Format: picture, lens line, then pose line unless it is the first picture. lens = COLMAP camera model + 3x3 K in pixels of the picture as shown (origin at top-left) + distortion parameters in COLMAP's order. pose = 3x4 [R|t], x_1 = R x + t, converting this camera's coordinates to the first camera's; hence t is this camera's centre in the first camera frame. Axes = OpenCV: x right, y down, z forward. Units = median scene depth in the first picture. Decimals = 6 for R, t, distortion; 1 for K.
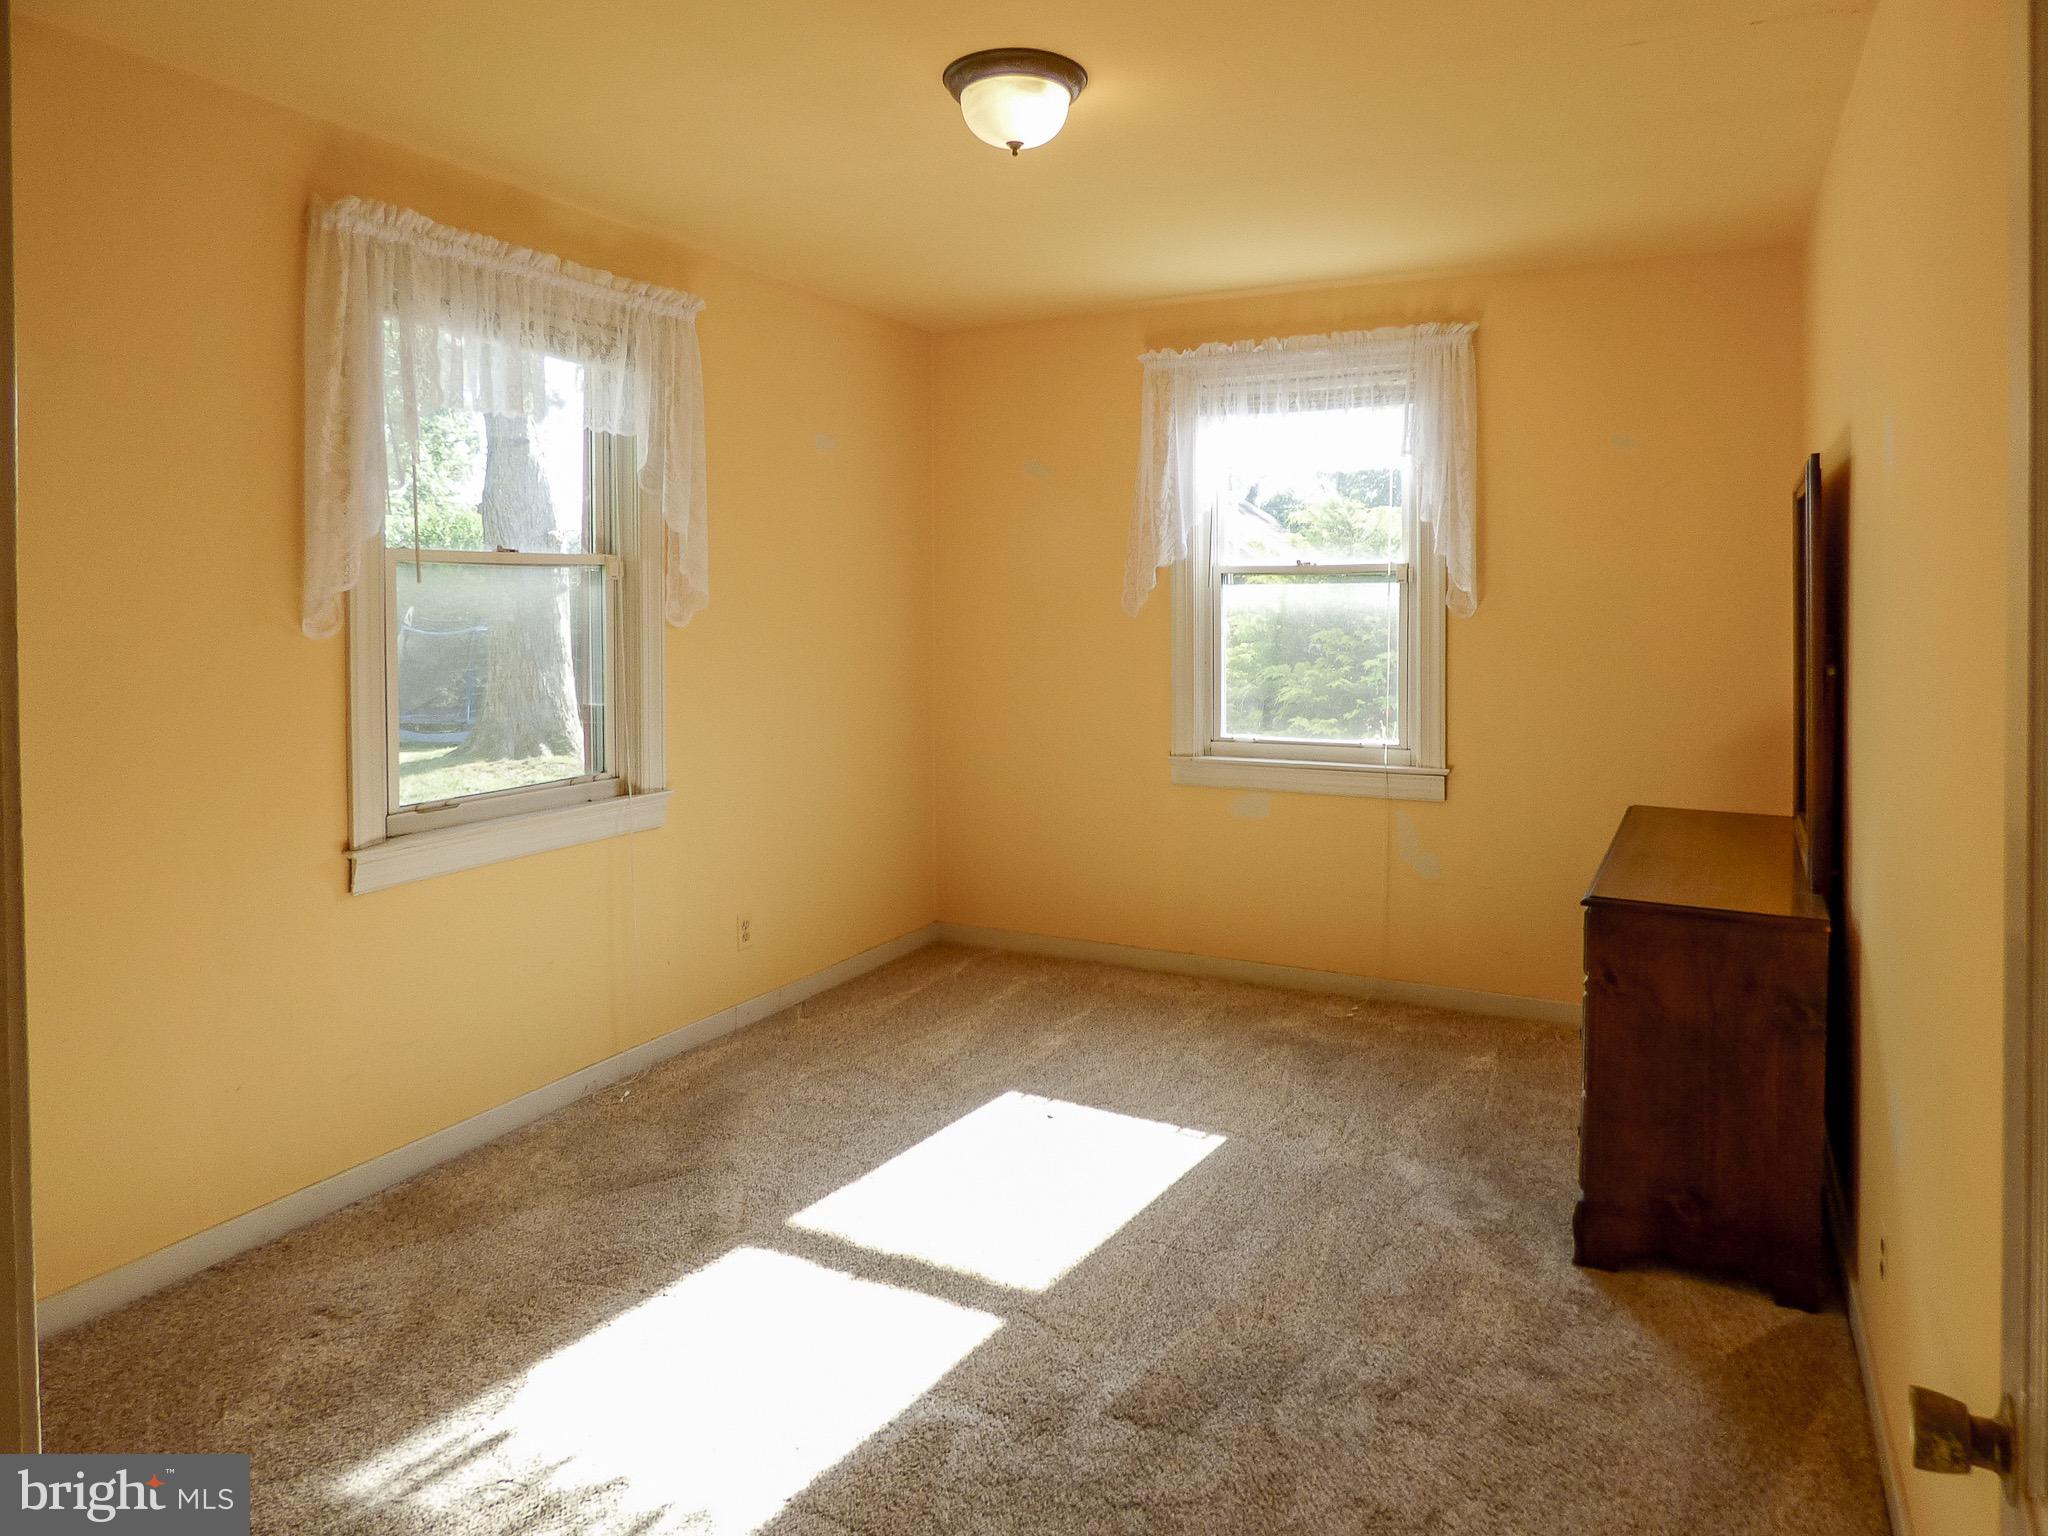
lens RADIAL K [[1188.4, 0, 1024.0], [0, 1188.4, 768.0], [0, 0, 1]] dist [-0.000739, 0.001197]
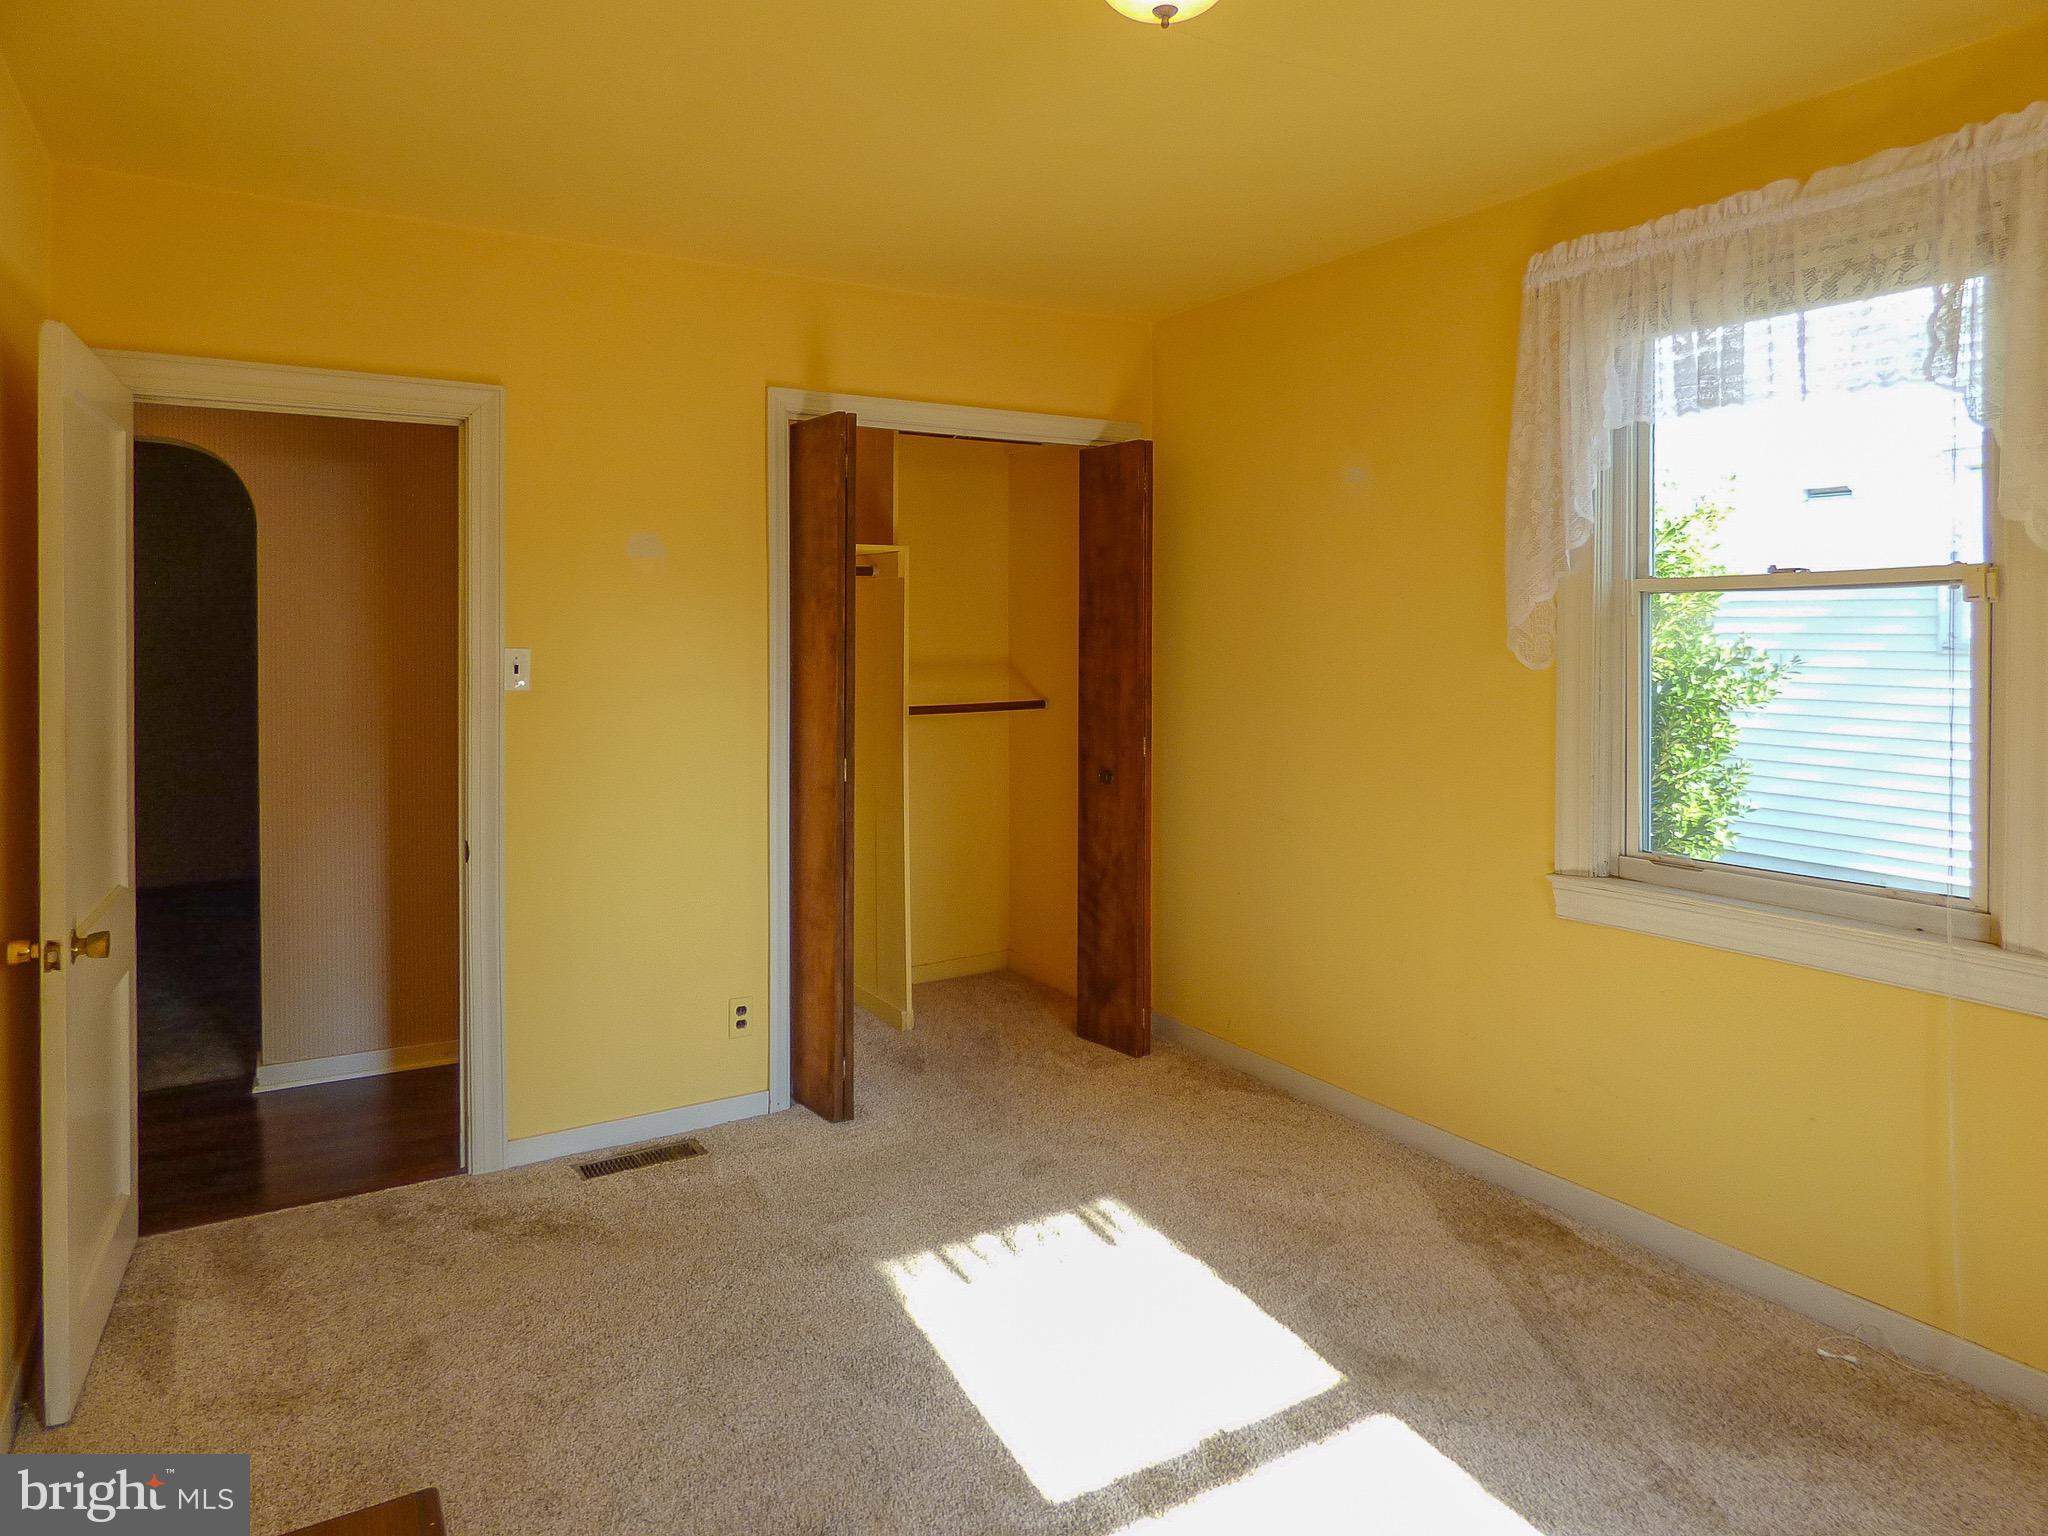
lens RADIAL K [[1188.4, 0, 1024.0], [0, 1188.4, 768.0], [0, 0, 1]] dist [-0.000739, 0.001197]
pose [[-0.447368, 0.093664, -0.889432, 0.566104], [-0.131997, 0.976695, 0.169246, -0.136748], [0.884556, 0.193118, -0.424579, 1.024695]]
